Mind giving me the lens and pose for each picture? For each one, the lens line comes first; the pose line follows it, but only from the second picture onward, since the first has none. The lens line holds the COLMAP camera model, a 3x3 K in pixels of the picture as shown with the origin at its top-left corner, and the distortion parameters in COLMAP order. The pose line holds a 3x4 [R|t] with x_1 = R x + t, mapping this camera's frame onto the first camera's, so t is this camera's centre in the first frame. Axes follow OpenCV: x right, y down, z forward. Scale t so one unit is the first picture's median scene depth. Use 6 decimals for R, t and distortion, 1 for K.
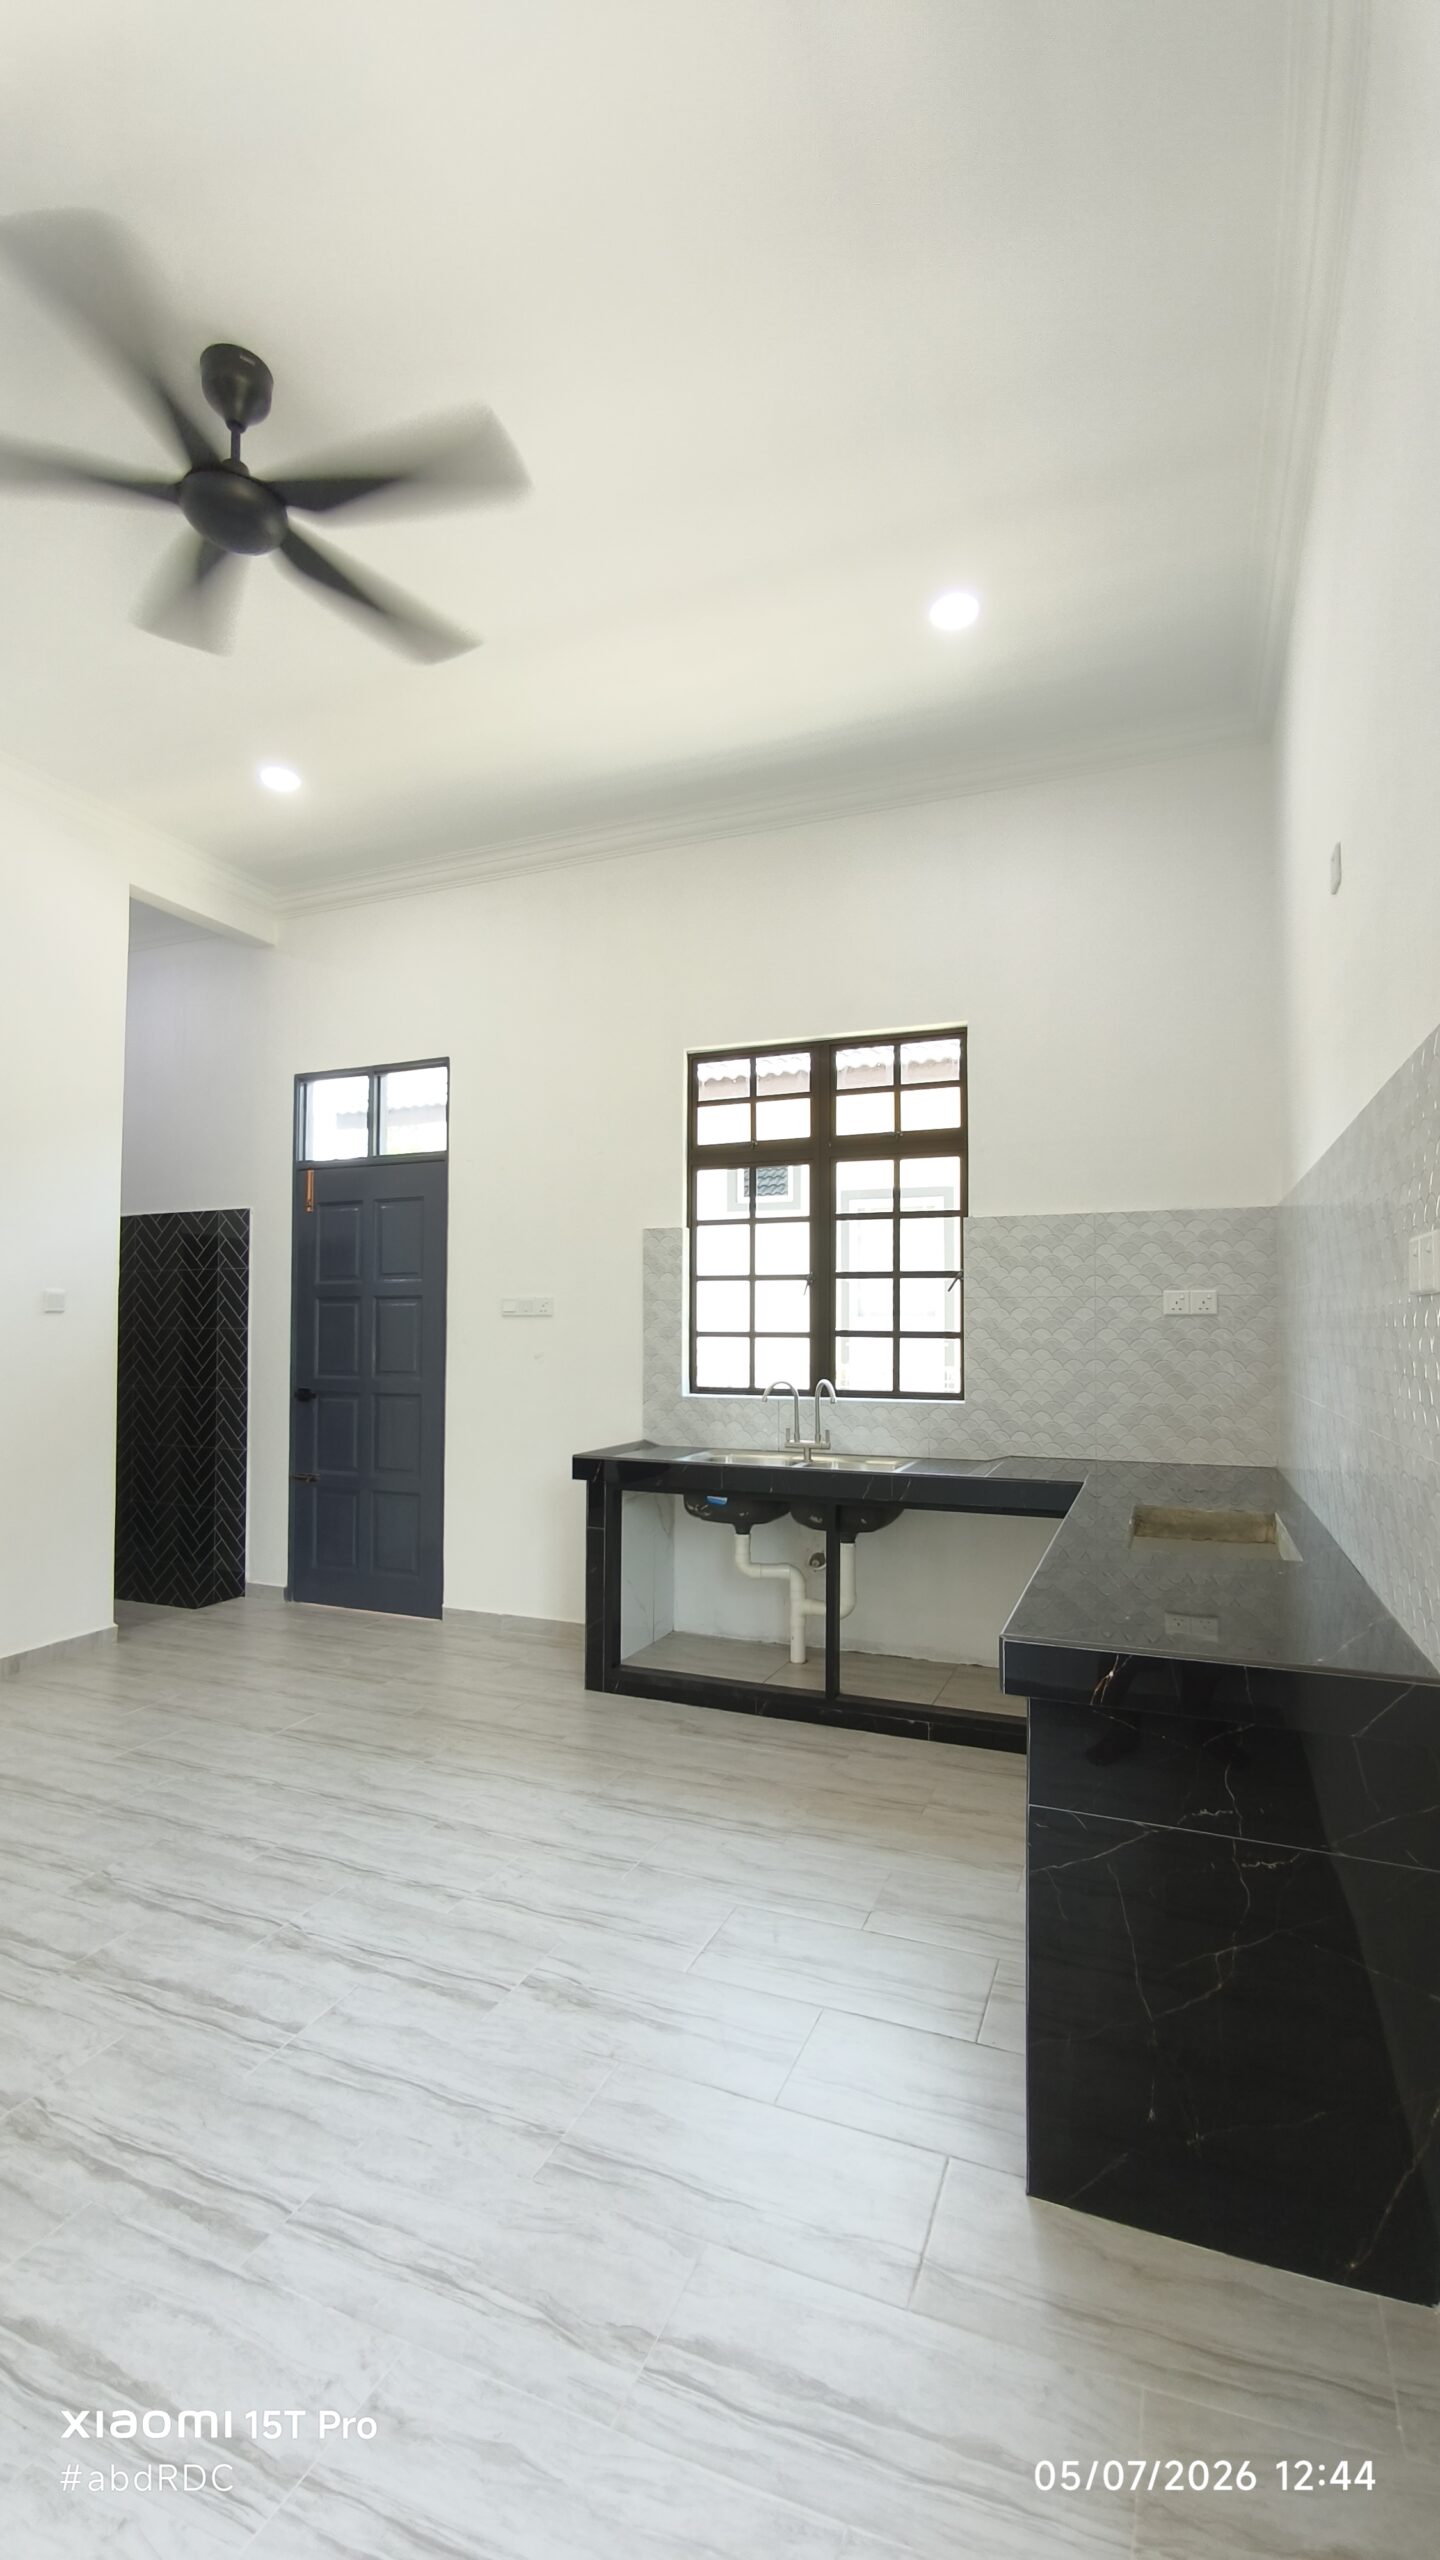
lens RADIAL K [[1103.6, 0, 732.3], [0, 1103.6, 1293.6], [0, 0, 1]] dist [-0.032610, 0.019487]
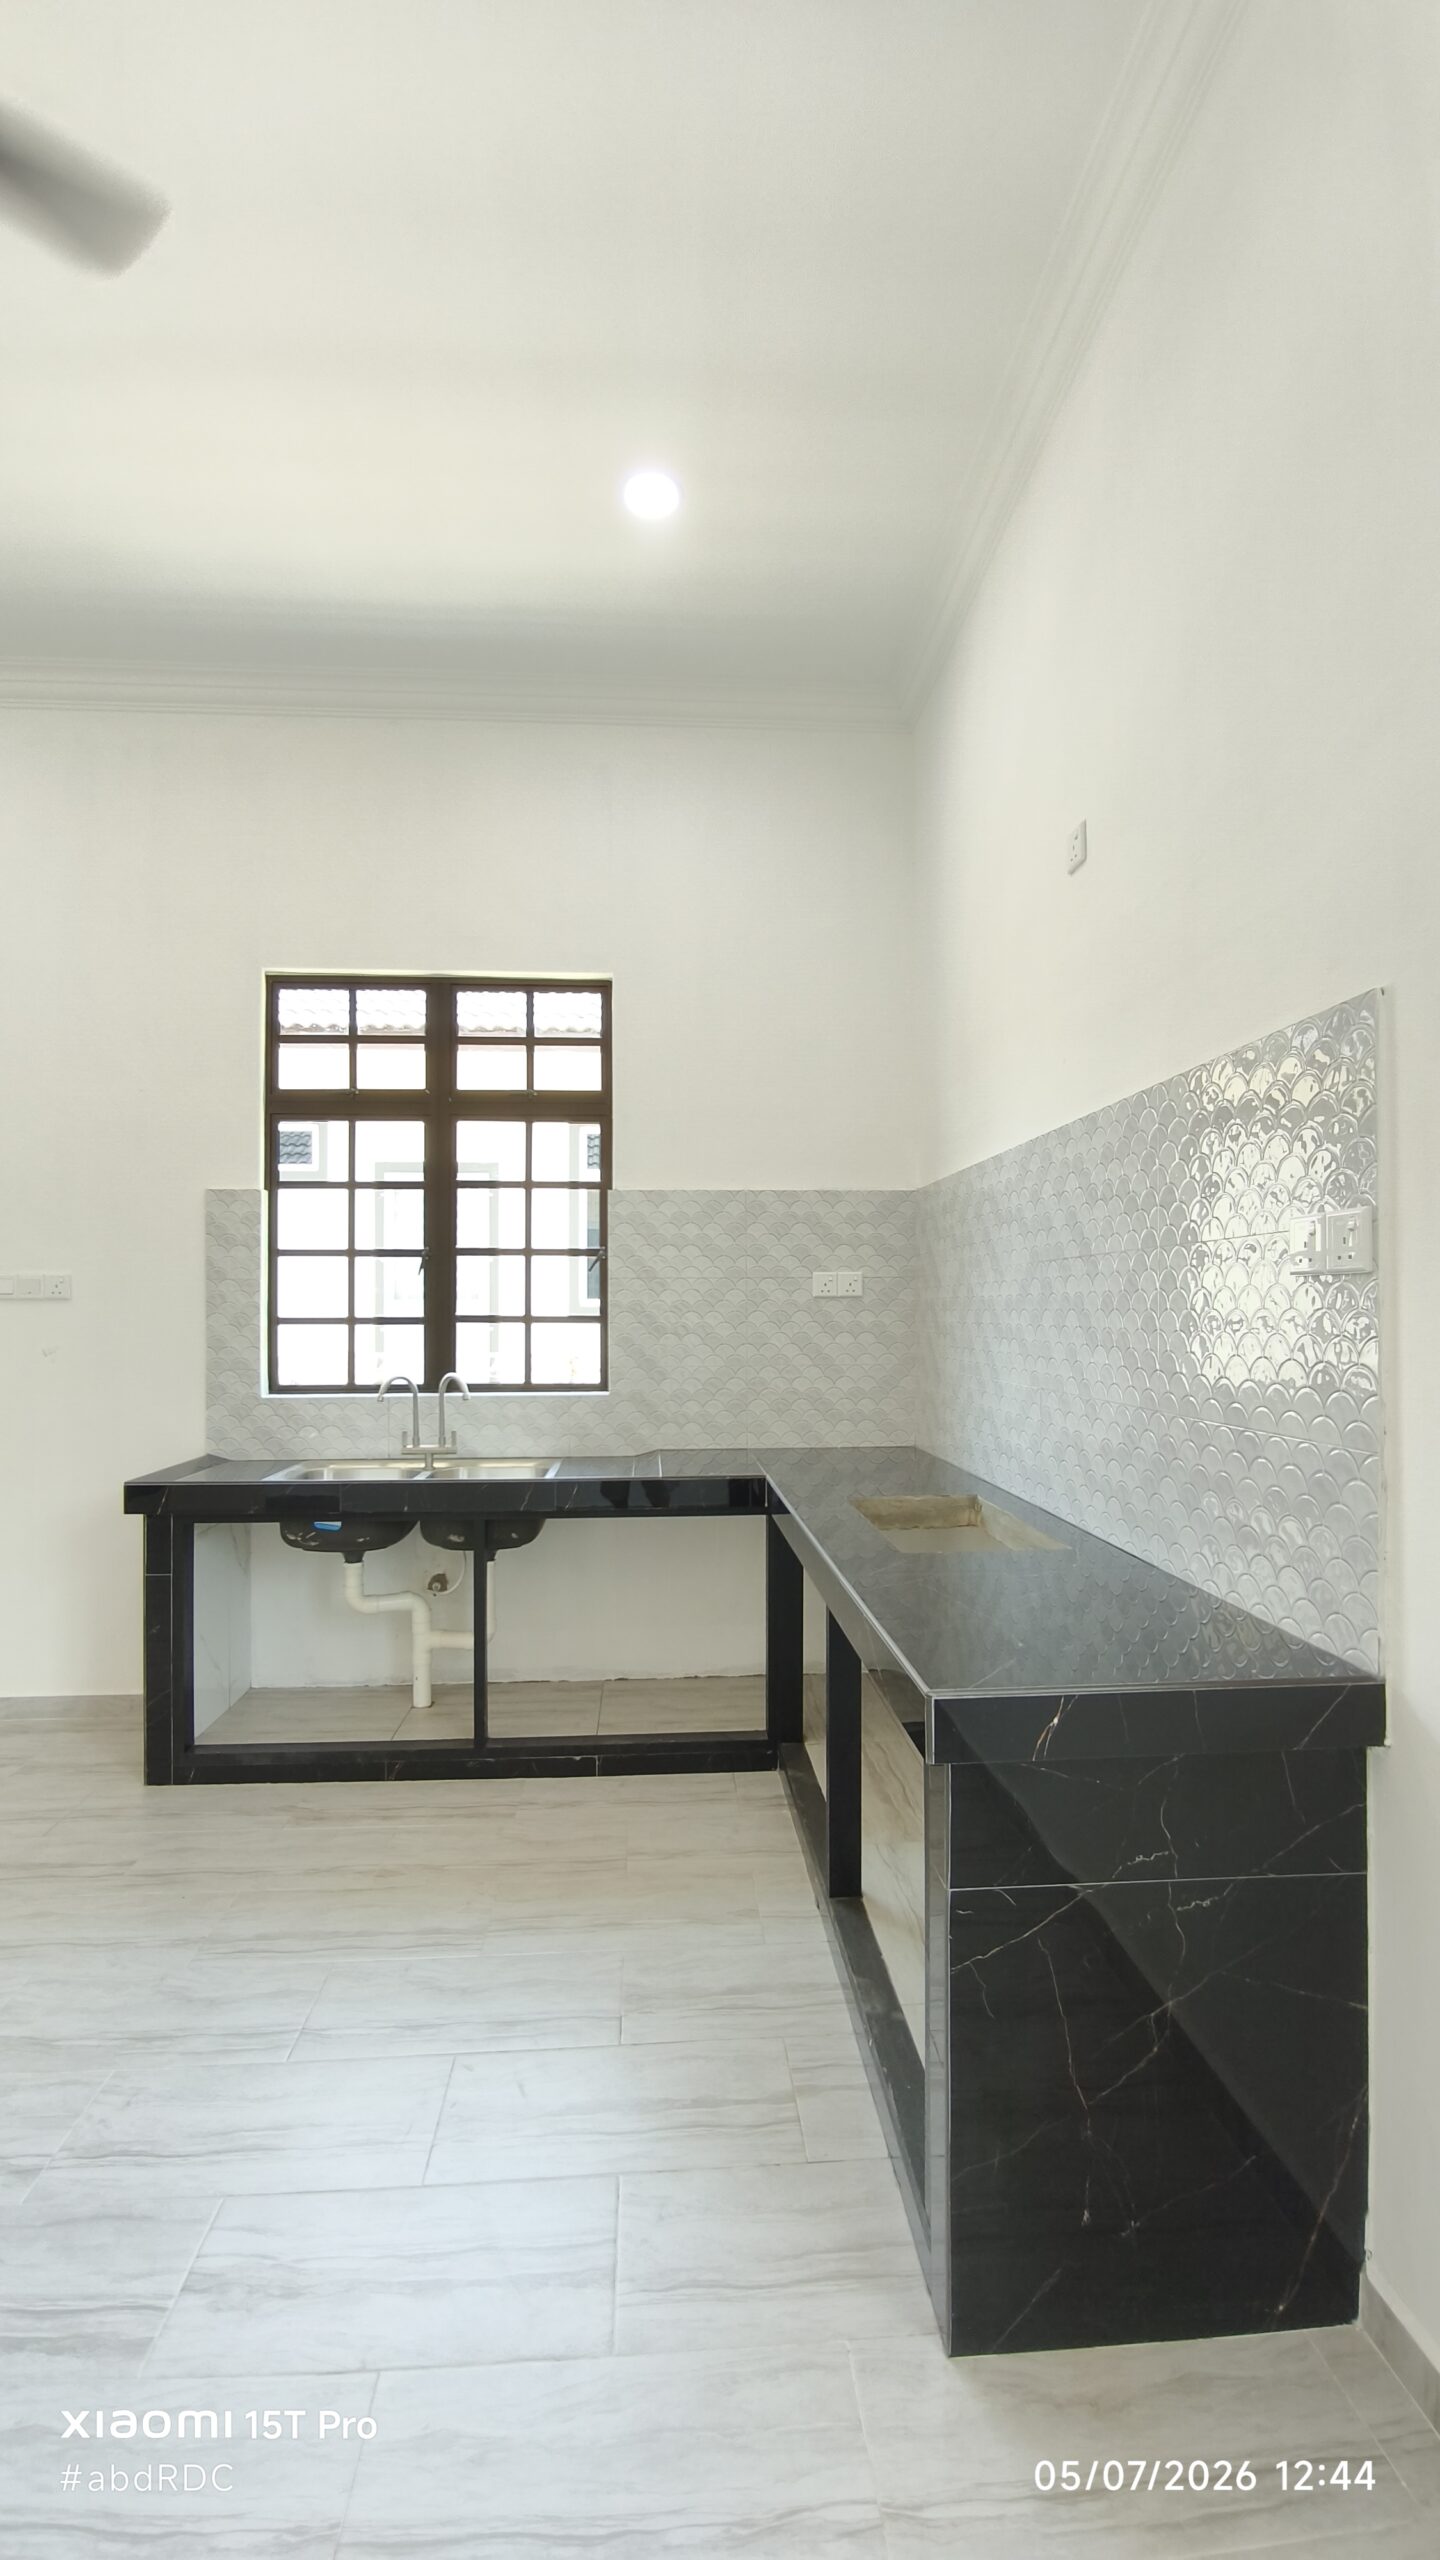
lens RADIAL K [[1103.6, 0, 732.3], [0, 1103.6, 1293.6], [0, 0, 1]] dist [-0.032610, 0.019487]
pose [[0.898795, 0.000131, 0.438369, -0.097355], [-0.006886, 0.999881, 0.013818, 0.003102], [-0.438315, -0.015438, 0.898689, 0.138474]]
